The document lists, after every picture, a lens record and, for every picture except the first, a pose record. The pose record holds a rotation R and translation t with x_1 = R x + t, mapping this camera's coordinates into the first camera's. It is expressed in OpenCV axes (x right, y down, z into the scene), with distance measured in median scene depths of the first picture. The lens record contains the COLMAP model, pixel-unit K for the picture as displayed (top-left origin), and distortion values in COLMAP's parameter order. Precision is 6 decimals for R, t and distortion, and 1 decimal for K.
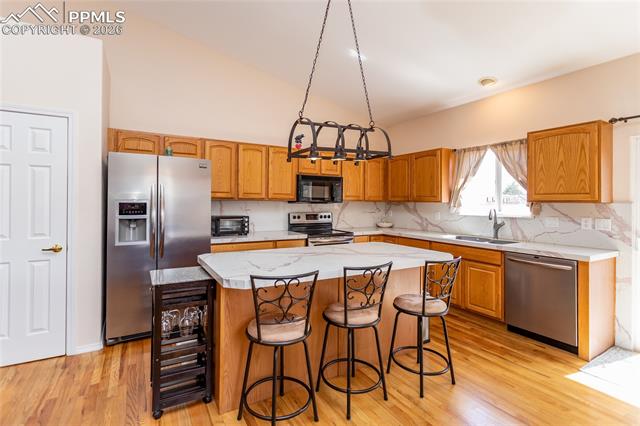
lens RADIAL K [[311.5, 0, 316.5], [0, 311.5, 202.7], [0, 0, 1]] dist [0.000384, 0.003634]
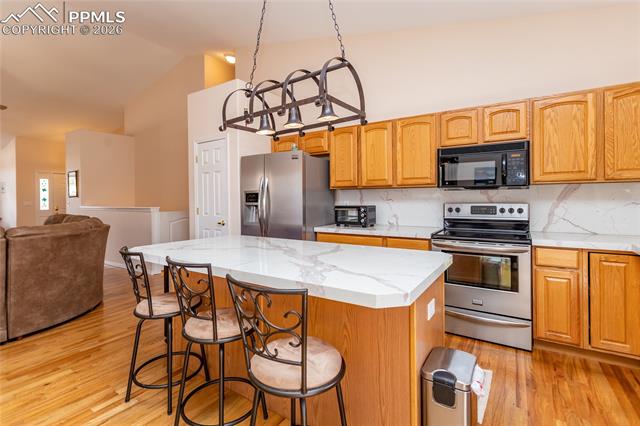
lens RADIAL K [[311.5, 0, 315.6], [0, 311.5, 200.6], [0, 0, 1]] dist [0.000384, 0.003634]
pose [[0.444352, -0.009723, -0.895800, 0.541016], [0.010133, 0.999932, -0.005827, 0.034145], [0.895795, -0.006488, 0.444420, 0.518743]]
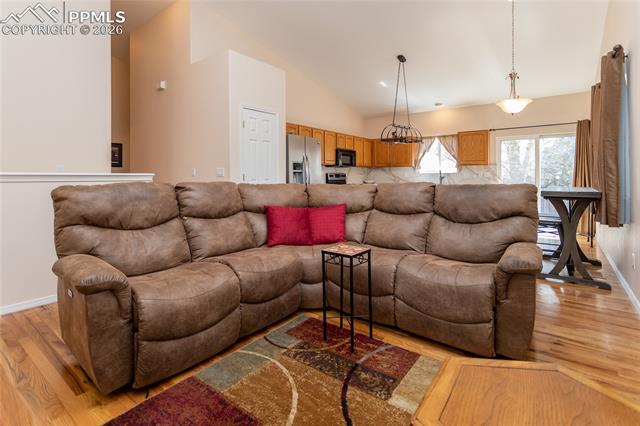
lens RADIAL K [[311.5, 0, 316.6], [0, 311.5, 180.3], [0, 0, 1]] dist [0.000384, 0.003634]
pose [[0.924957, -0.013061, 0.379847, -0.920707], [0.008363, 0.999867, 0.014017, 0.058527], [-0.379979, -0.009788, 0.924943, -0.536230]]
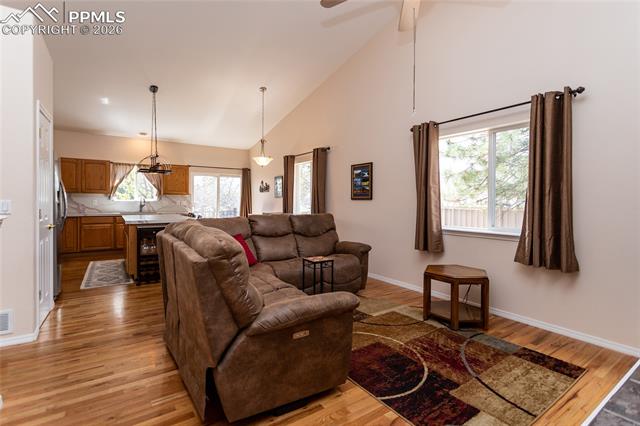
lens RADIAL K [[311.5, 0, 326.4], [0, 311.5, 204.3], [0, 0, 1]] dist [0.000384, 0.003634]
pose [[-0.102511, -0.022071, 0.994487, -1.557539], [-0.007242, 0.999744, 0.021441, 0.013862], [-0.994705, -0.005004, -0.102645, 0.033159]]
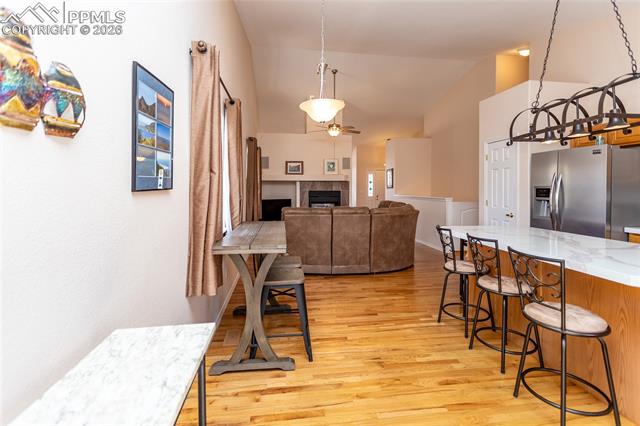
lens RADIAL K [[311.5, 0, 318.4], [0, 311.5, 191.9], [0, 0, 1]] dist [0.000384, 0.003634]
pose [[-0.383030, -0.002042, -0.923734, 0.842849], [-0.010093, 0.999947, 0.001975, 0.017765], [0.923681, 0.010079, -0.383030, 0.481268]]
